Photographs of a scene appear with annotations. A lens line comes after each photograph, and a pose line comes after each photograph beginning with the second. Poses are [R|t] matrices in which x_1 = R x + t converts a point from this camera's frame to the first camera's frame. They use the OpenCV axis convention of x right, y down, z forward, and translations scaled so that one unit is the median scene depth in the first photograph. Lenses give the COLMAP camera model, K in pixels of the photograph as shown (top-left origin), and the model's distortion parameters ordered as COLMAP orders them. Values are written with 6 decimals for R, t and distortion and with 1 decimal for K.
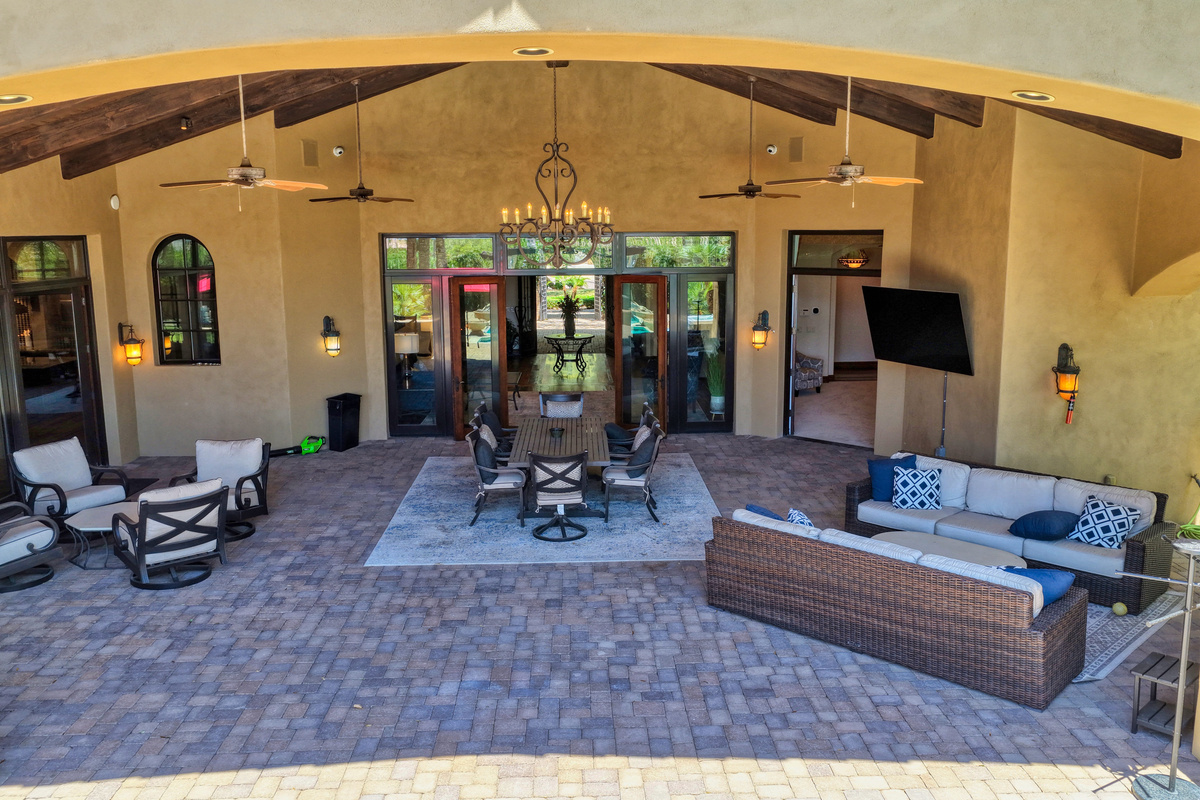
lens RADIAL K [[996.3, 0, 604.8], [0, 996.3, 400.9], [0, 0, 1]] dist [-0.003401, 0.015000]
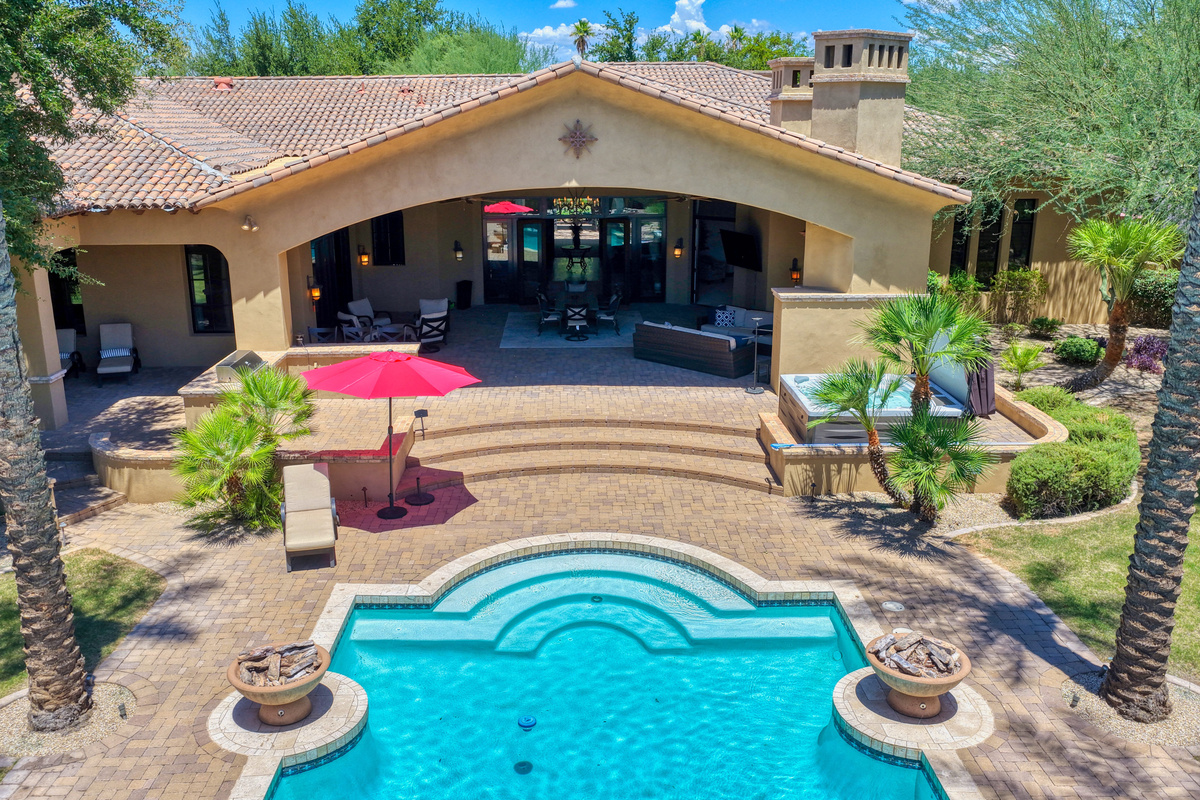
lens RADIAL K [[996.3, 0, 604.8], [0, 996.3, 400.9], [0, 0, 1]] dist [-0.003401, 0.015000]
pose [[0.999987, 0.003828, 0.003488, 0.010083], [-0.004169, 0.994628, 0.103430, 0.028183], [-0.003073, -0.103443, 0.994631, -1.079713]]
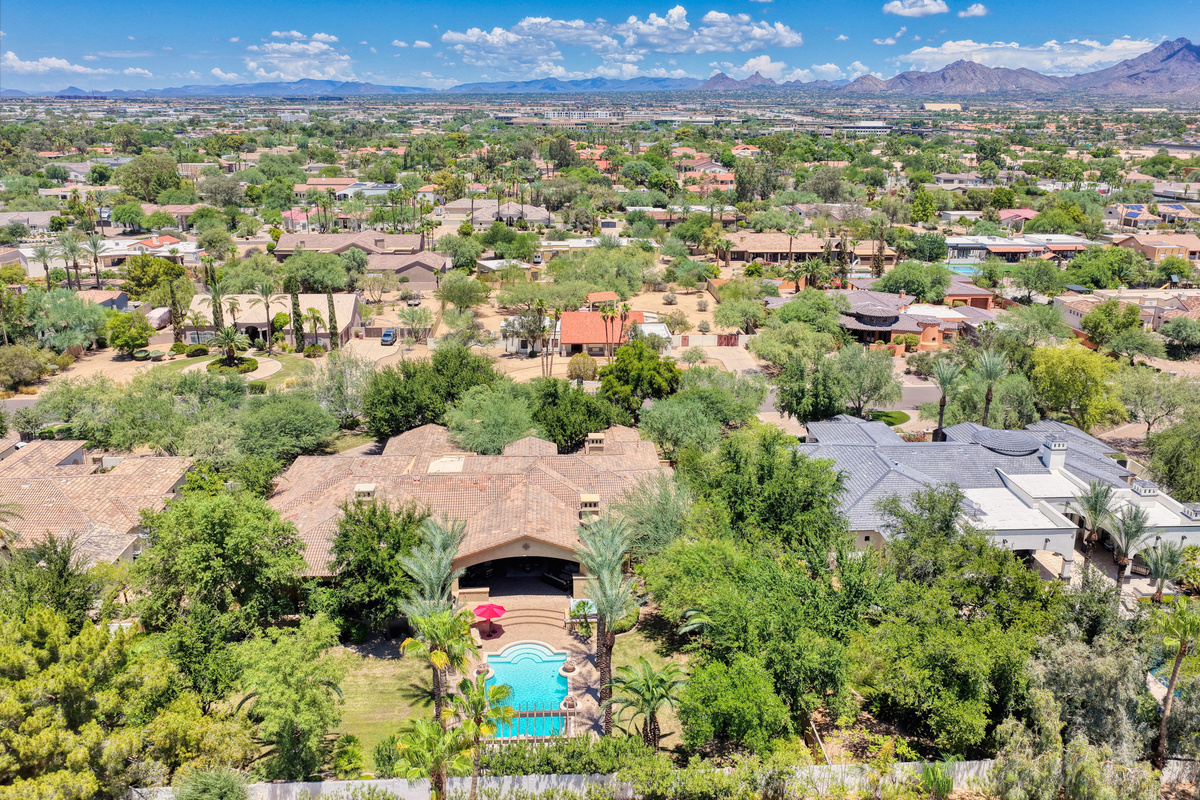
lens RADIAL K [[996.3, 0, 604.8], [0, 996.3, 400.9], [0, 0, 1]] dist [-0.003401, 0.015000]
pose [[0.999833, -0.001281, 0.018244, 0.286834], [-0.000743, 0.993876, 0.110495, -1.421535], [-0.018273, -0.110491, 0.993709, -4.817856]]
